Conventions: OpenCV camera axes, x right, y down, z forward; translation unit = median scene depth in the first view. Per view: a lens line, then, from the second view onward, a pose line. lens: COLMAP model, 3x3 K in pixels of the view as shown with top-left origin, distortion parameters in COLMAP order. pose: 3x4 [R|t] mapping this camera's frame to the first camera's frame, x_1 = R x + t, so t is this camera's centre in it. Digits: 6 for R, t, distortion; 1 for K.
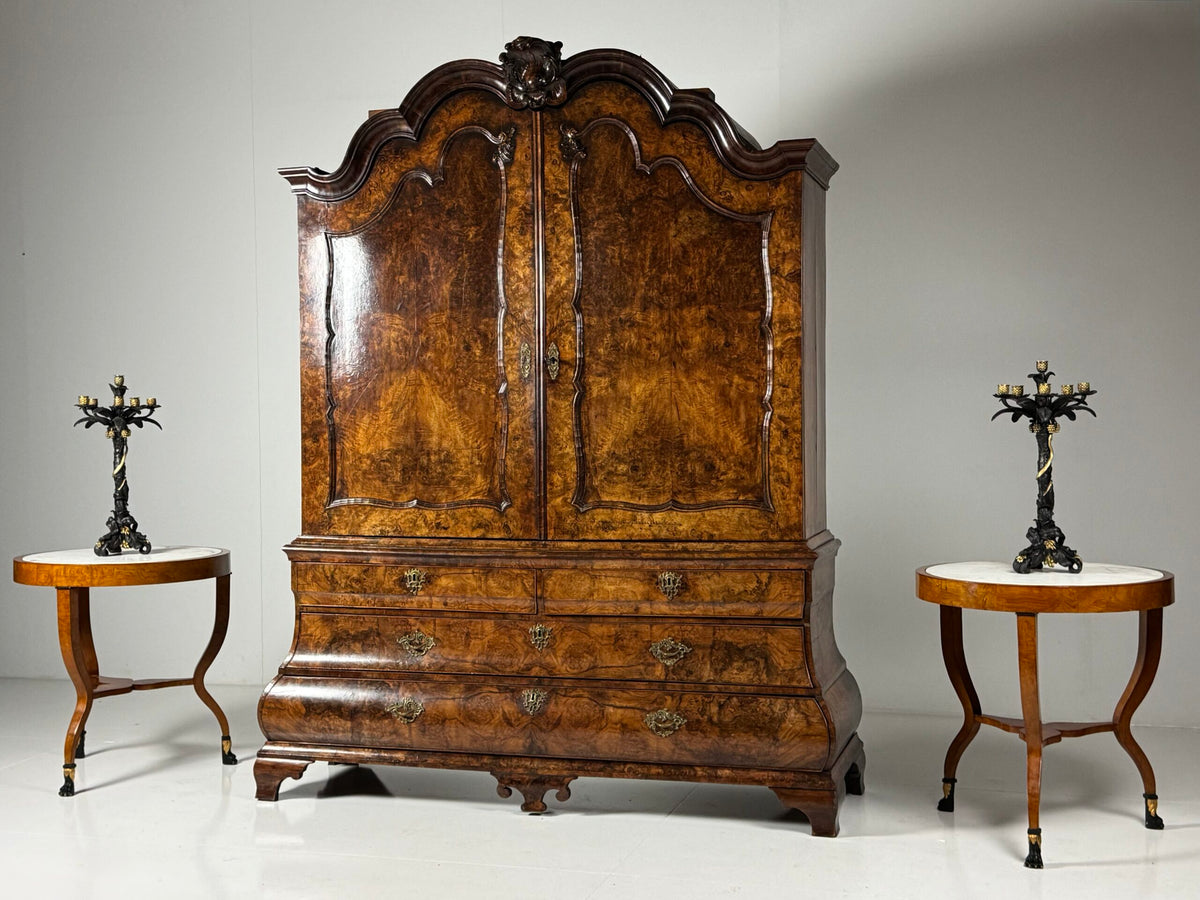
lens RADIAL K [[1796.9, 0, 600.0], [0, 1796.9, 450.0], [0, 0, 1]] dist [0.177069, -0.050131]
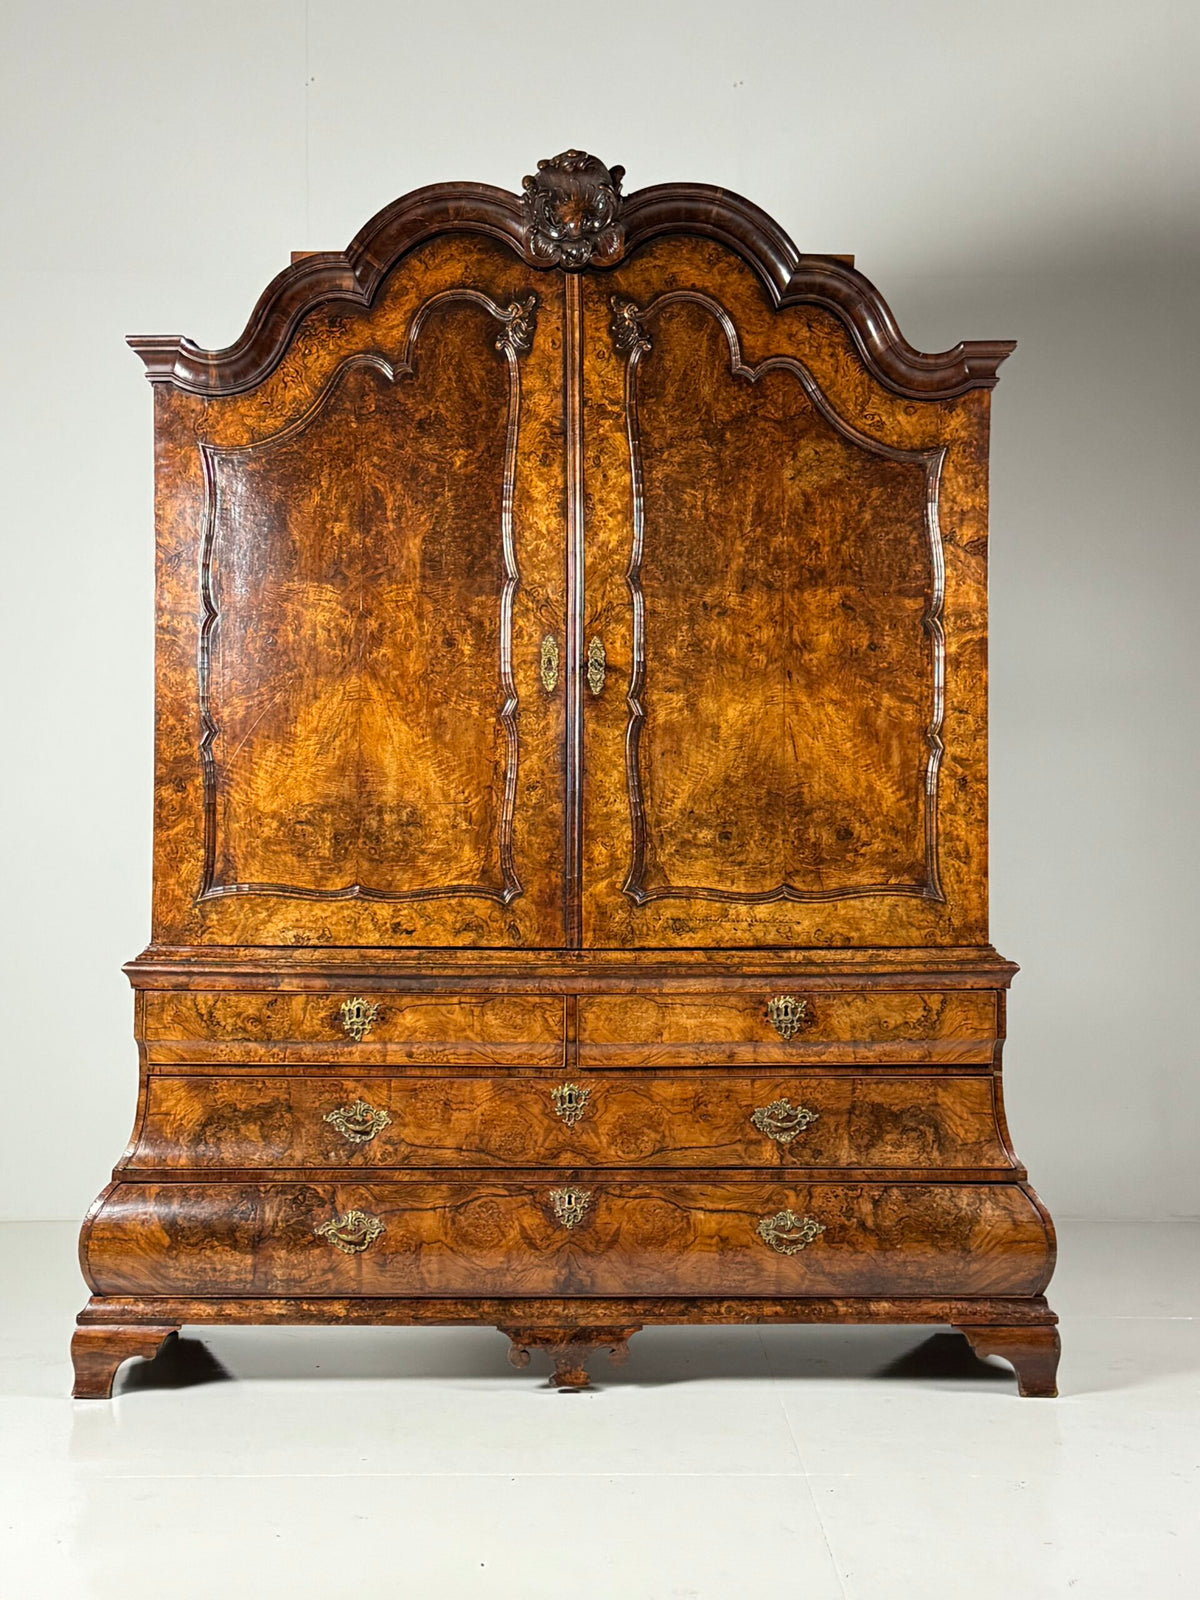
lens RADIAL K [[2395.9, 0, 600.0], [0, 2395.9, 800.0], [0, 0, 1]] dist [0.177069, -0.050131]
pose [[0.945610, 0.019015, 0.324747, -0.300268], [-0.002821, 0.998732, -0.050266, 0.040587], [-0.325291, 0.046616, 0.944464, 0.204438]]
